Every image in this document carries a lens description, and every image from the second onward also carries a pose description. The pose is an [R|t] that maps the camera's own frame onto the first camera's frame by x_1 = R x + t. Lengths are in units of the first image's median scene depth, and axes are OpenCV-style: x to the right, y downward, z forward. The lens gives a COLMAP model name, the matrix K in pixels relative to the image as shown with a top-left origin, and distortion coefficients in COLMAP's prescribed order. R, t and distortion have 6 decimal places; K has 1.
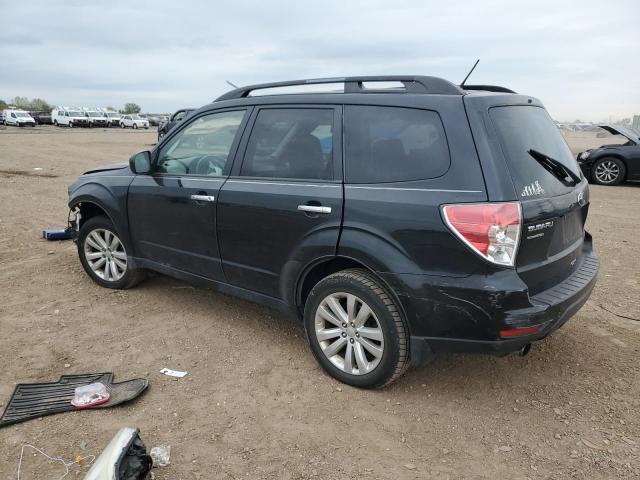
lens RADIAL K [[490.1, 0, 320.0], [0, 490.1, 240.0], [0, 0, 1]] dist [0.003992, 0.007281]
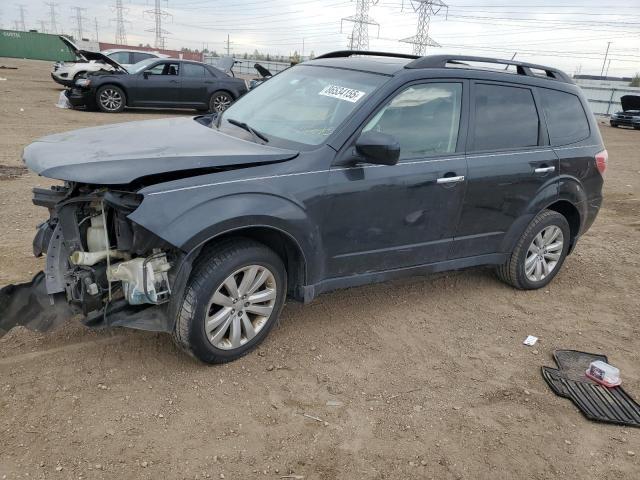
lens RADIAL K [[490.1, 0, 320.0], [0, 490.1, 240.0], [0, 0, 1]] dist [0.003992, 0.007281]
pose [[0.300064, -0.293891, 0.907518, -0.710873], [0.136419, 0.954800, 0.264097, -0.154558], [-0.944114, 0.044557, 0.326594, 0.566513]]
